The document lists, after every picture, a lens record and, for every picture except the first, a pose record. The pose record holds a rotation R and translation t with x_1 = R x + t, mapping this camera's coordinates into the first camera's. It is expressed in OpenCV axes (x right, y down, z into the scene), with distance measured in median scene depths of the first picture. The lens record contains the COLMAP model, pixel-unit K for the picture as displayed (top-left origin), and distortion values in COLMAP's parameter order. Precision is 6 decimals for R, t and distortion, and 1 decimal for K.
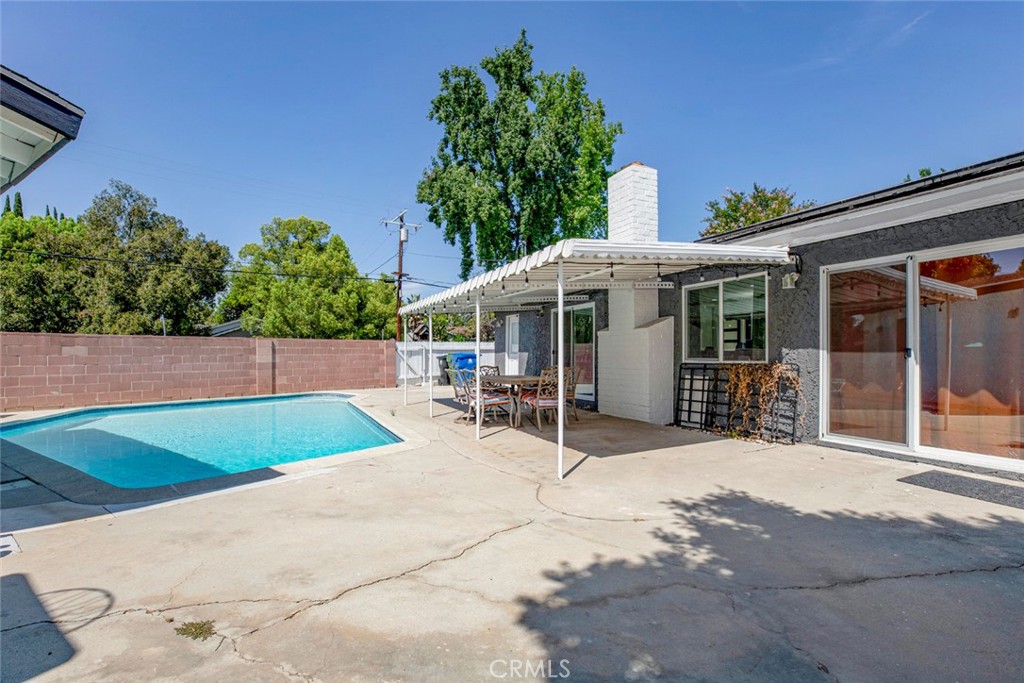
lens RADIAL K [[489.4, 0, 512.0], [0, 489.4, 341.5], [0, 0, 1]] dist [-0.059828, 0.028340]
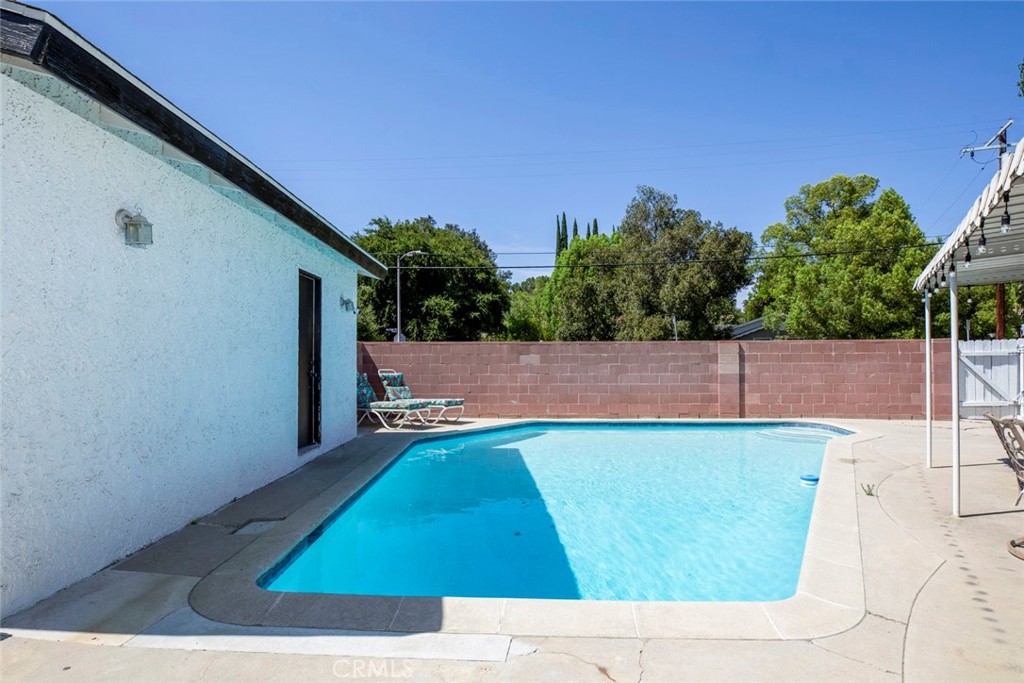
lens RADIAL K [[574.7, 0, 487.2], [0, 574.7, 344.4], [0, 0, 1]] dist [-0.072807, 0.028994]
pose [[0.534994, -0.018265, -0.844659, 0.006798], [0.022368, 0.999722, -0.007450, -0.001182], [0.844560, -0.014908, 0.535253, 0.087301]]
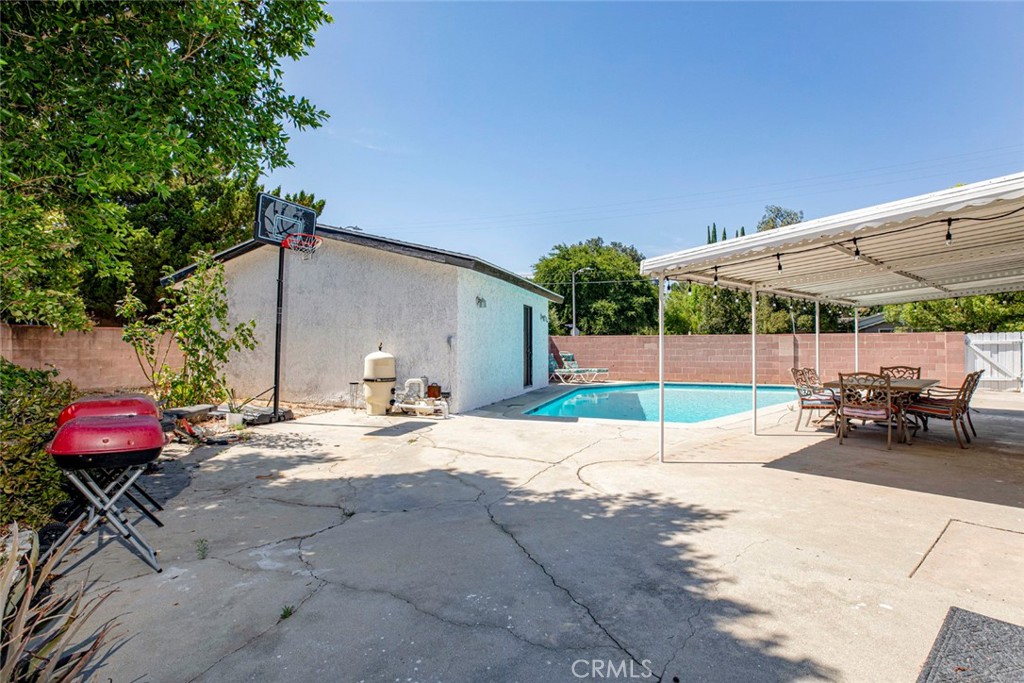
lens RADIAL K [[450.3, 0, 512.0], [0, 450.3, 341.5], [0, 0, 1]] dist [-0.001515, -0.000118]
pose [[0.268688, -0.007199, -0.963200, 0.119902], [0.024293, 0.999705, -0.000695, -0.001684], [0.962921, -0.023212, 0.268784, 0.042348]]
